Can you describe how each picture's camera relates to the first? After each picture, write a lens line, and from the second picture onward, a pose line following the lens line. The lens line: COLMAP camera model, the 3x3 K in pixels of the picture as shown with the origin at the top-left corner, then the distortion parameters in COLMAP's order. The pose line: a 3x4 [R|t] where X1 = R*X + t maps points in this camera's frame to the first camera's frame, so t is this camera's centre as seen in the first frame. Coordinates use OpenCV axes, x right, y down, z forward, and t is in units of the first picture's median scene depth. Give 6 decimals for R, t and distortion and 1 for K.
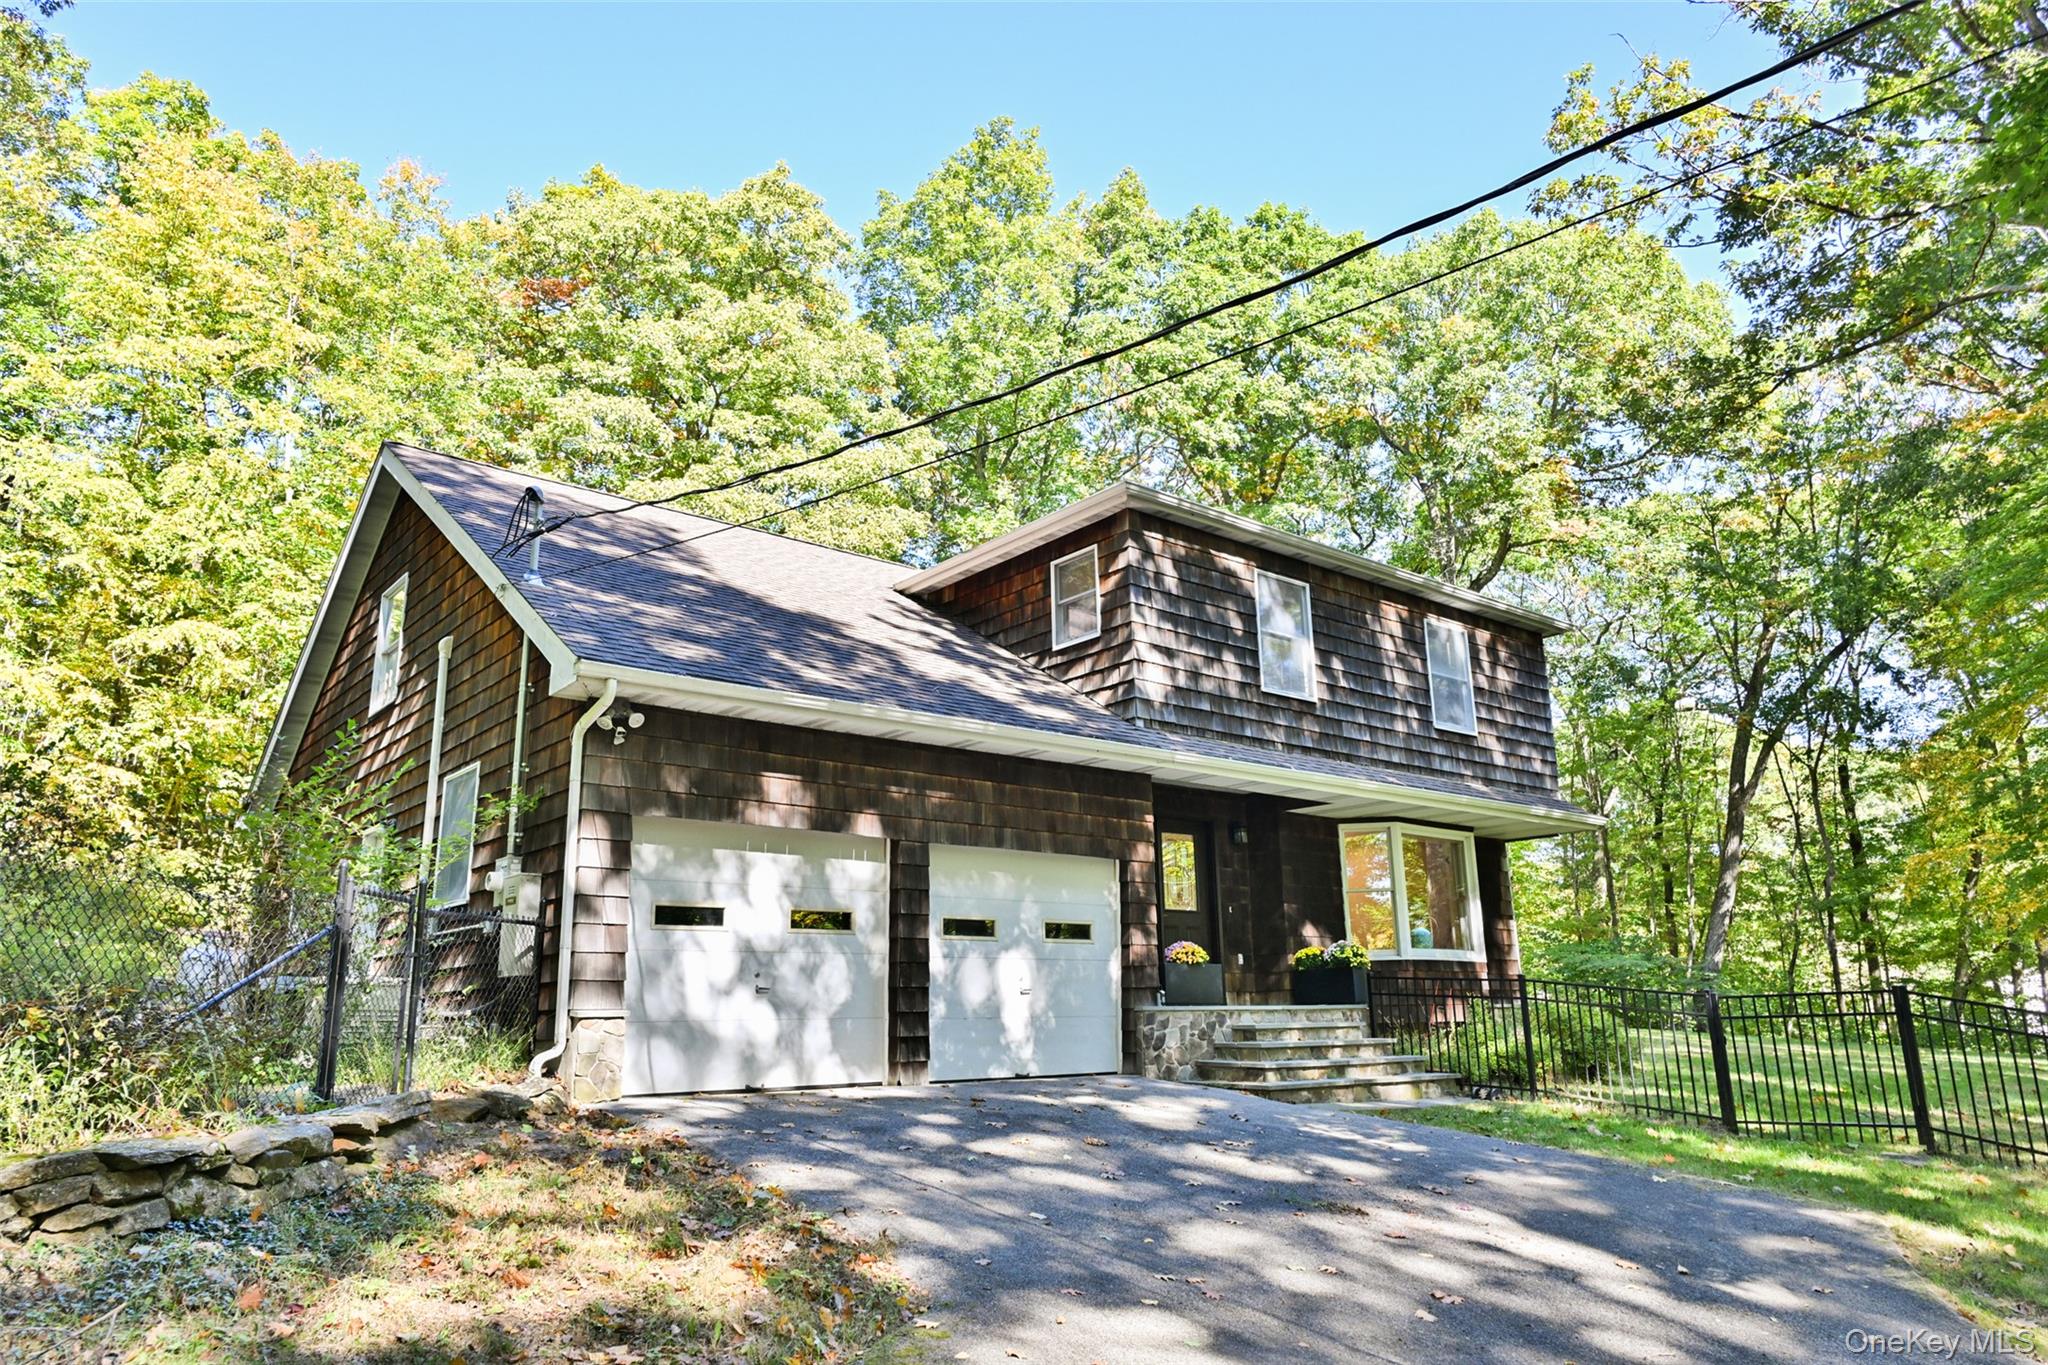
lens RADIAL K [[1355.0, 0, 1008.4], [0, 1355.0, 688.0], [0, 0, 1]] dist [-0.002681, -0.004404]
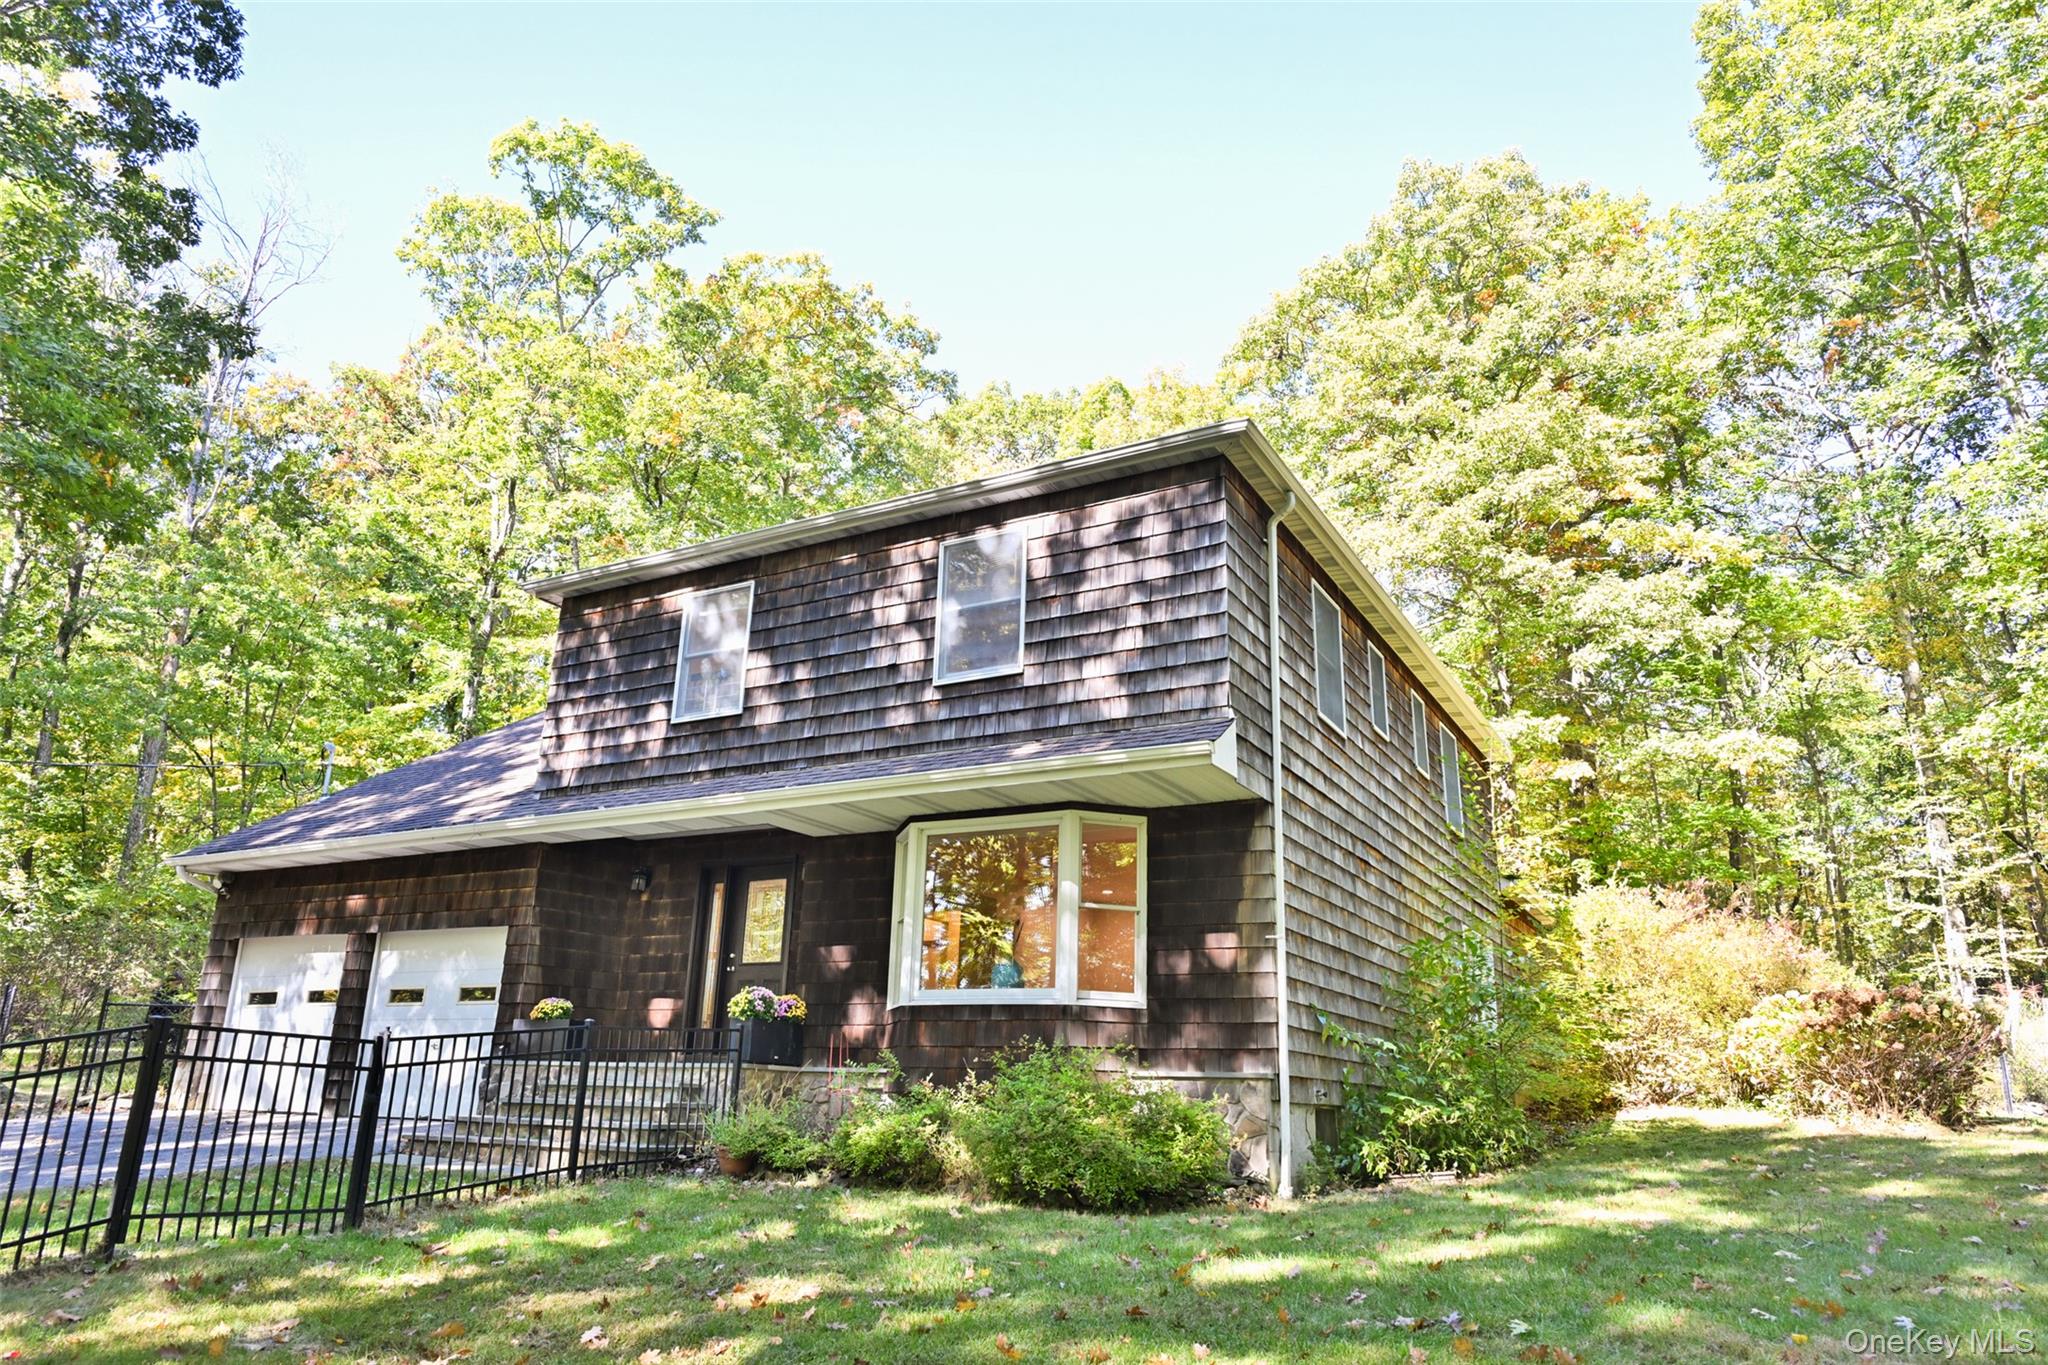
lens RADIAL K [[1355.0, 0, 1008.4], [0, 1355.0, 688.0], [0, 0, 1]] dist [-0.002681, -0.004404]
pose [[0.356260, -0.250383, -0.900215, 1.106150], [0.192734, 0.962402, -0.191405, 0.199829], [0.914293, -0.105312, 0.391123, 0.838064]]
